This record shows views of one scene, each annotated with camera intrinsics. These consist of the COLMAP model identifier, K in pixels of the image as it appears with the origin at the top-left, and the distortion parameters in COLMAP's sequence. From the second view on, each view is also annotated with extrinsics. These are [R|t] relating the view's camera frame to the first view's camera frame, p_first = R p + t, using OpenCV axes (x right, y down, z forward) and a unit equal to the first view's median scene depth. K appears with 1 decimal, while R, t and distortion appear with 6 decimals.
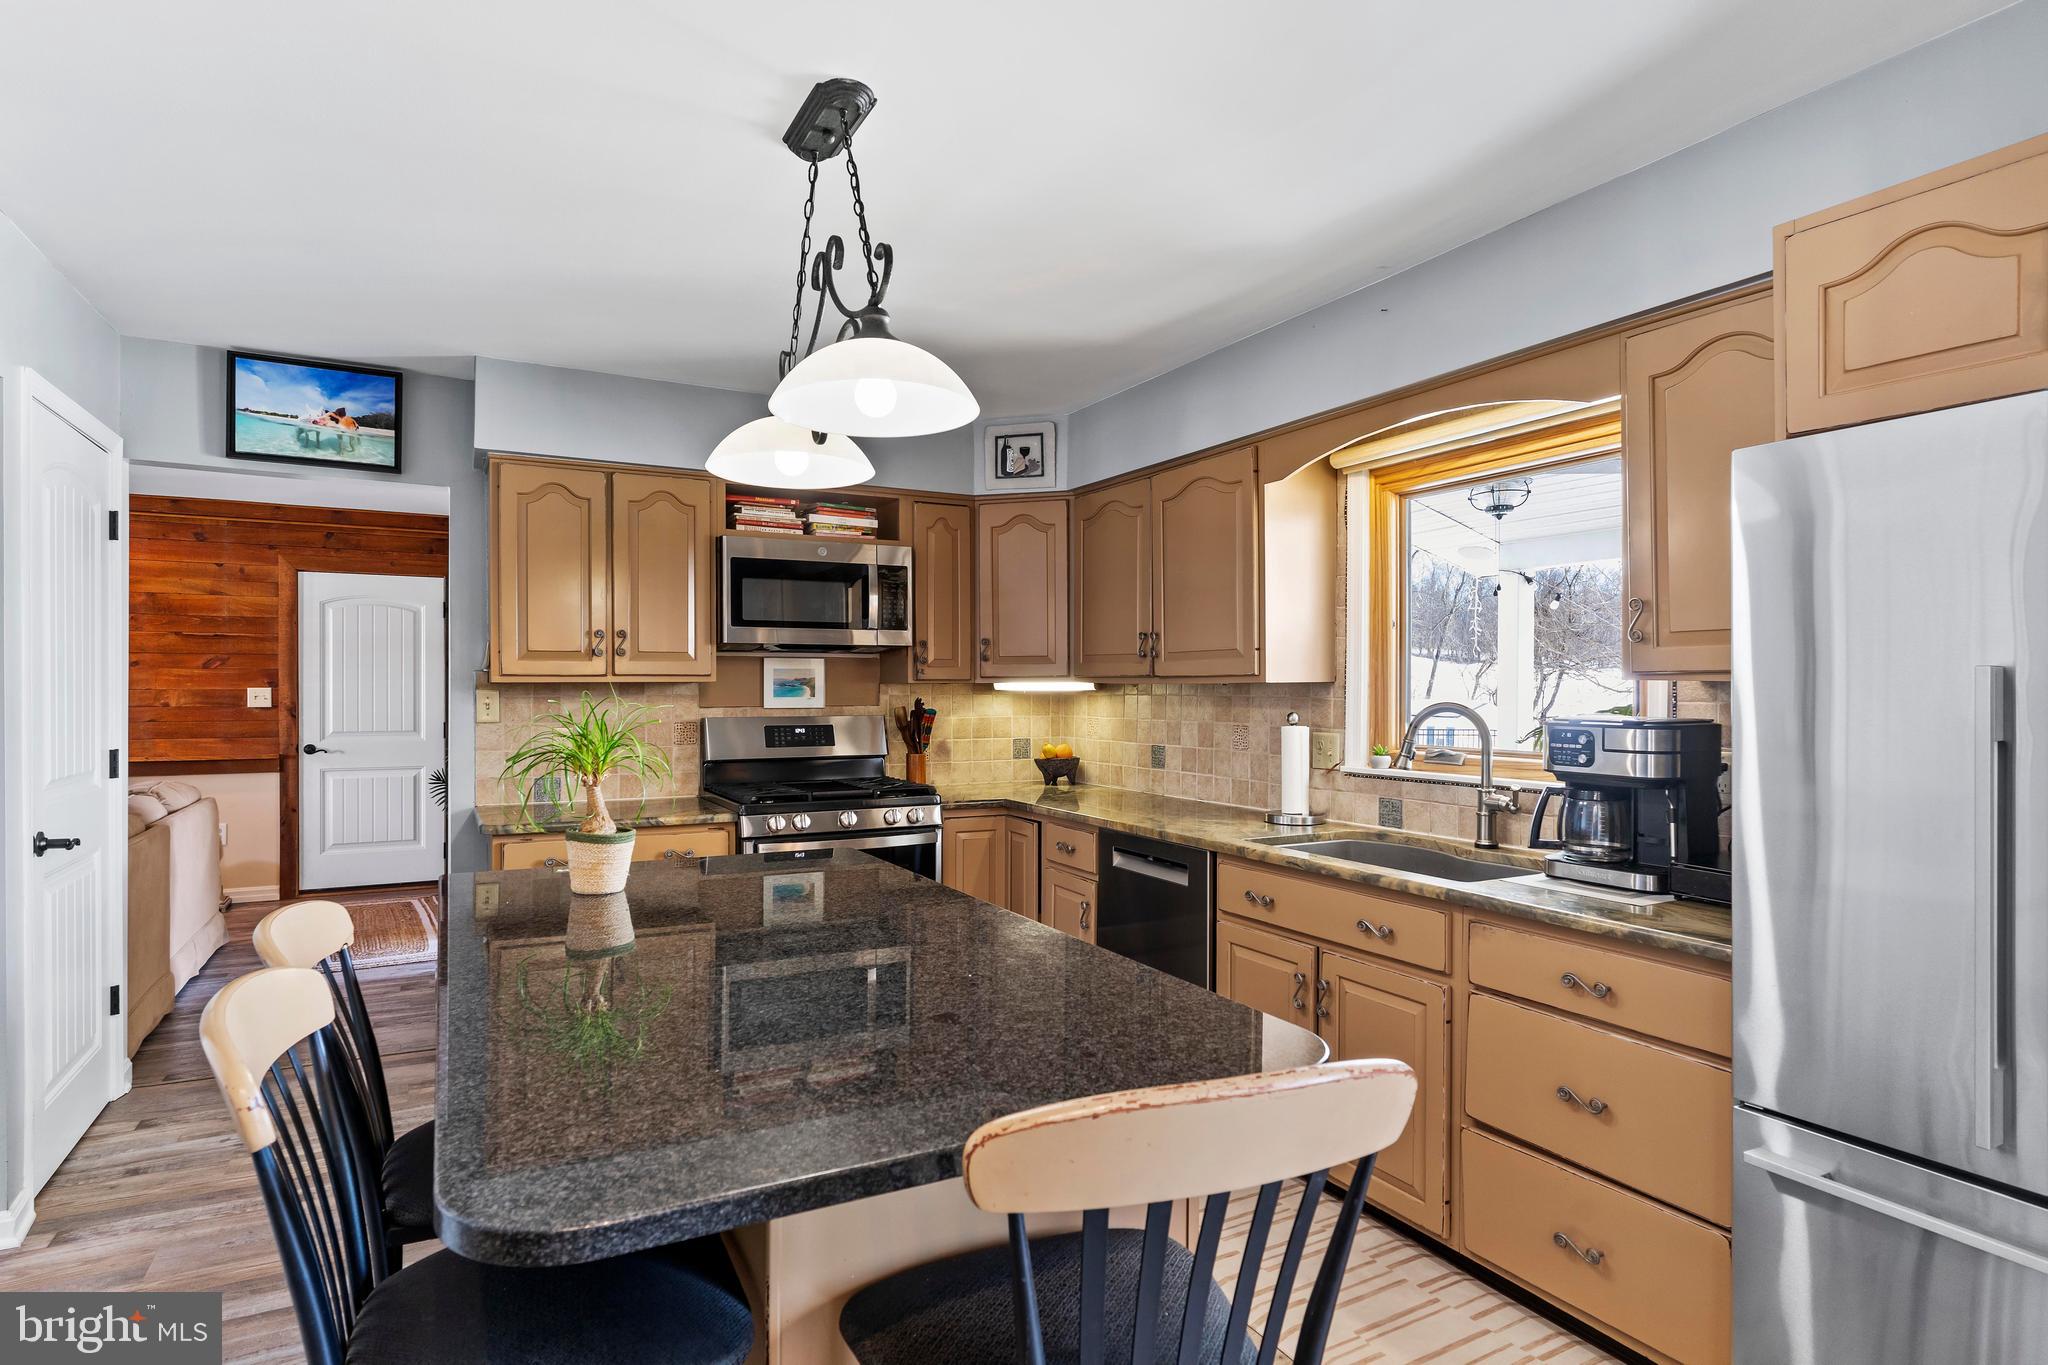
lens RADIAL K [[1071.6, 0, 993.7], [0, 1071.6, 696.0], [0, 0, 1]] dist [-0.002215, -0.000301]
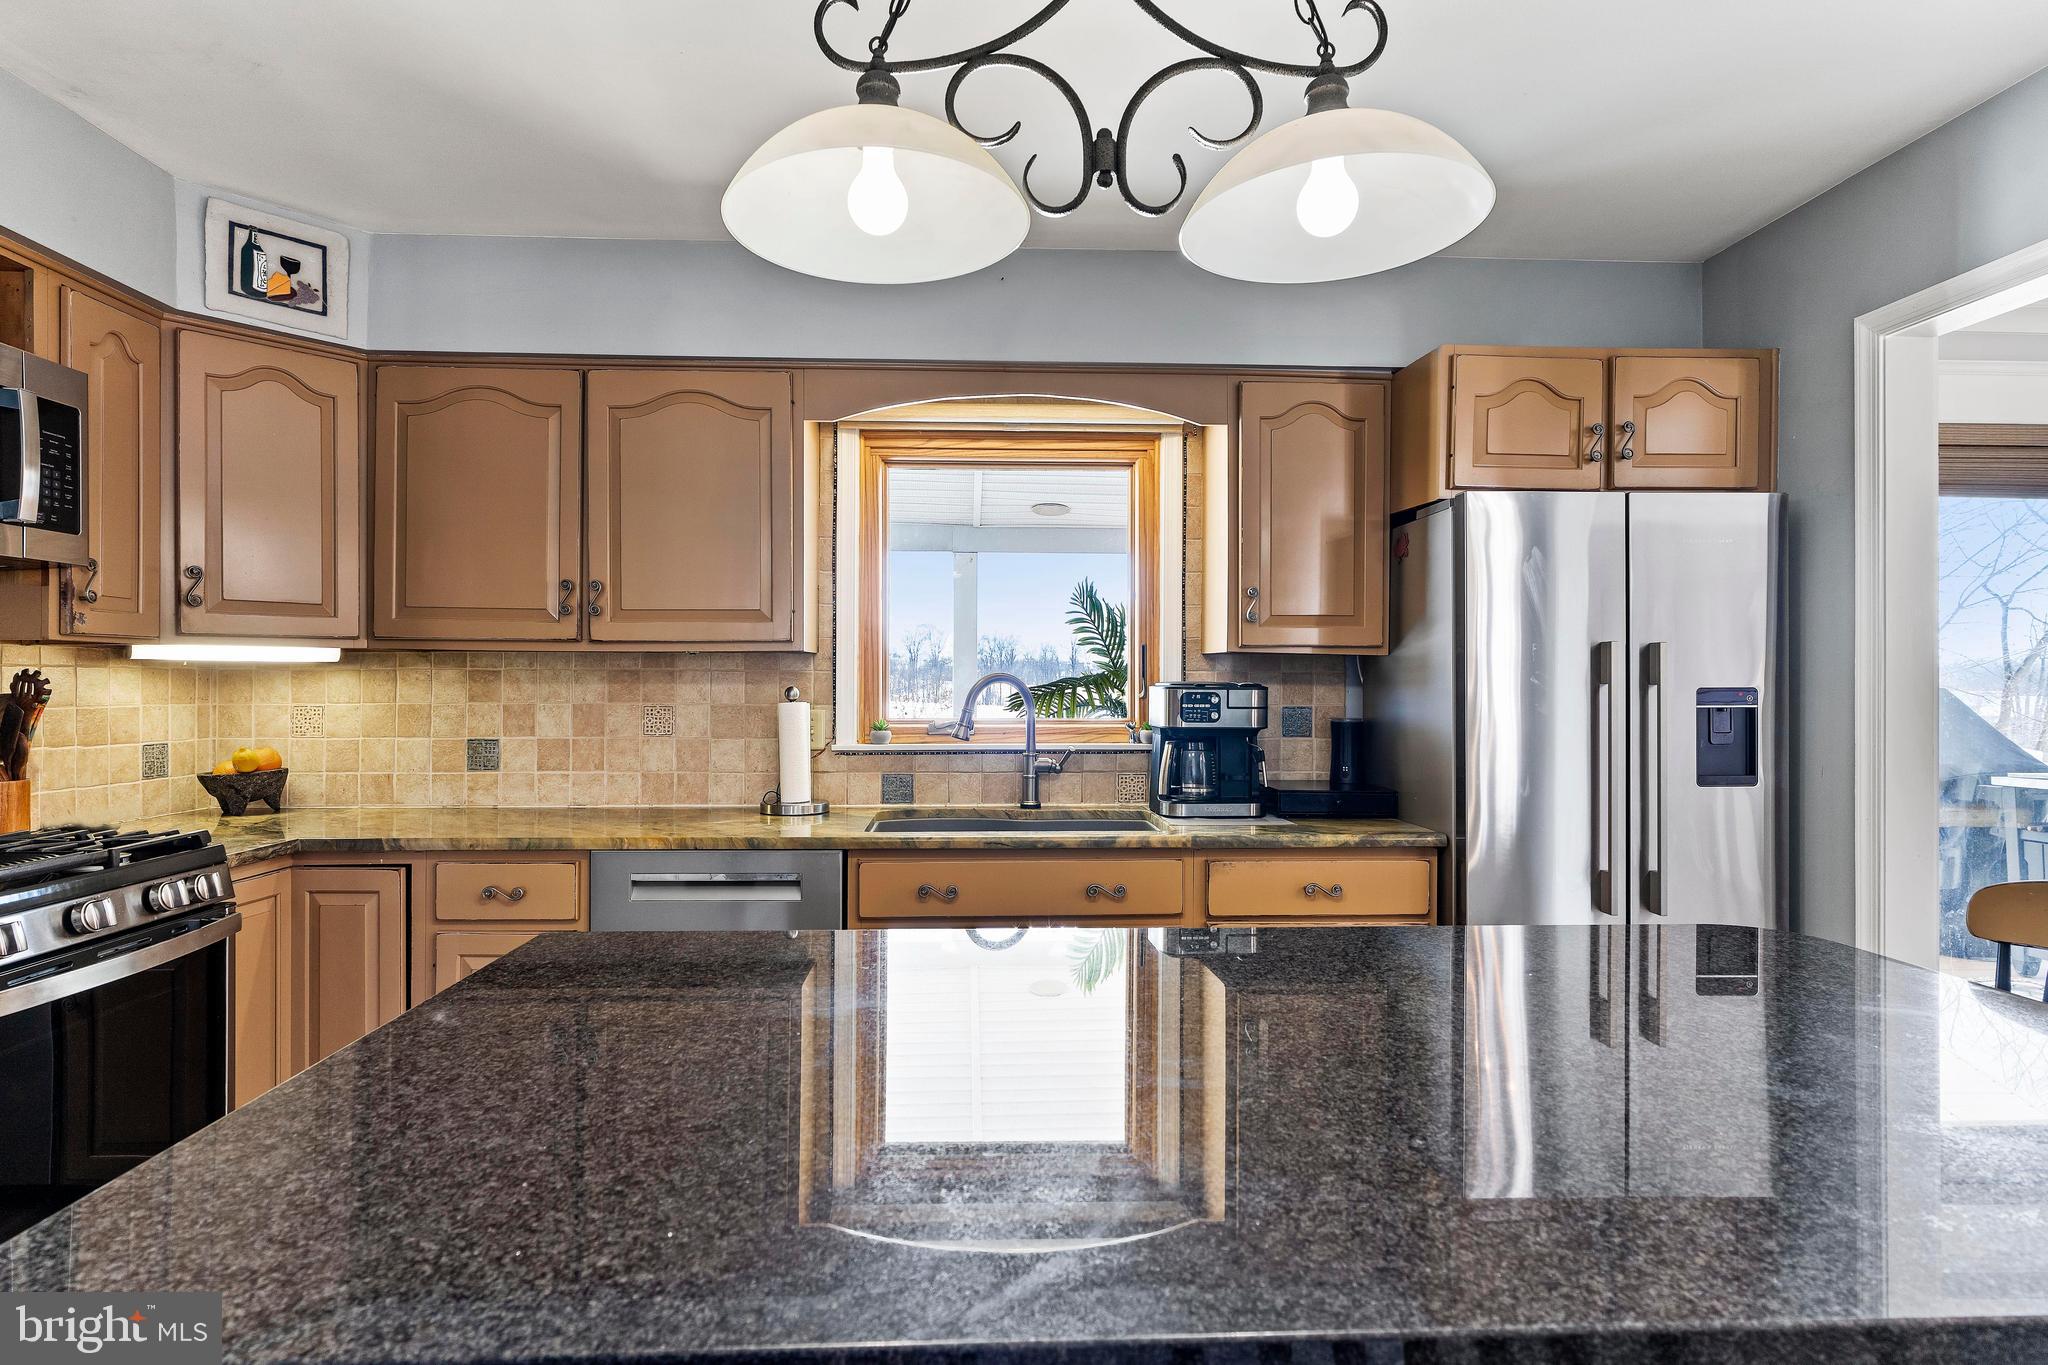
lens RADIAL K [[1068.2, 0, 1024.0], [0, 1068.2, 682.5], [0, 0, 1]] dist [-0.000863, 0.000156]
pose [[0.420940, 0.001576, 0.907087, -0.348088], [0.006237, 0.999970, -0.004631, 0.013879], [-0.907067, 0.007607, 0.420918, 0.372675]]
